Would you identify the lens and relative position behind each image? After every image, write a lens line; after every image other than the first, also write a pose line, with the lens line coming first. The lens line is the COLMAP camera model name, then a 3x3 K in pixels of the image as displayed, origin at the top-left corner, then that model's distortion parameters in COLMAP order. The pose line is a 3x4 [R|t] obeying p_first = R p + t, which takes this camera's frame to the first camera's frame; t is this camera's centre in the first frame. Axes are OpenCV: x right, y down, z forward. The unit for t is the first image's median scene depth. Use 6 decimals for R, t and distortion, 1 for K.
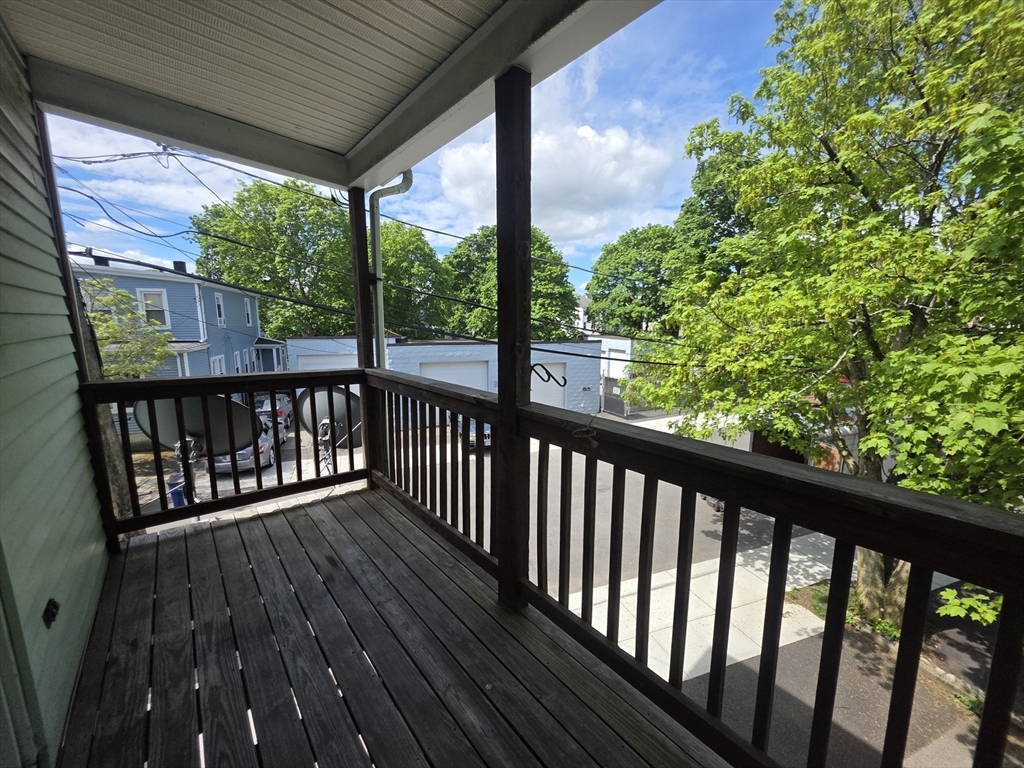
lens RADIAL K [[408.3, 0, 508.9], [0, 408.3, 382.3], [0, 0, 1]] dist [0.000439, -0.000063]
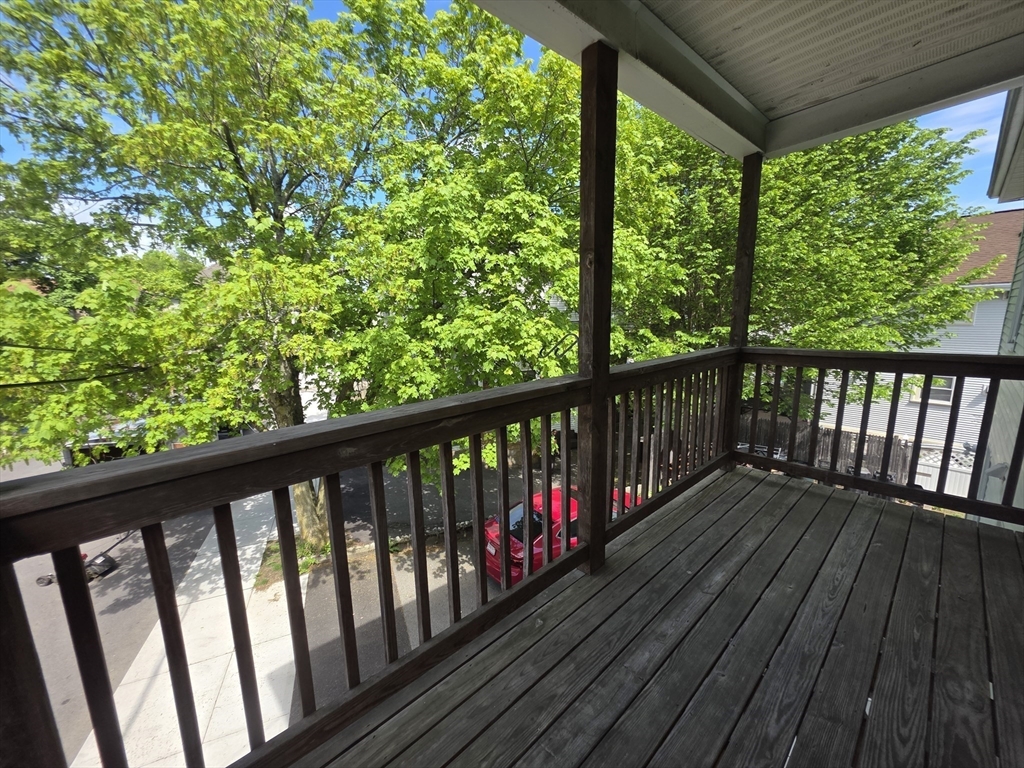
lens RADIAL K [[408.3, 0, 508.9], [0, 408.3, 387.0], [0, 0, 1]] dist [0.000439, -0.000063]
pose [[-0.056403, -0.184370, 0.981237, -0.842069], [0.174632, 0.965829, 0.191513, -0.132889], [-0.983017, 0.182157, -0.022279, 1.044331]]
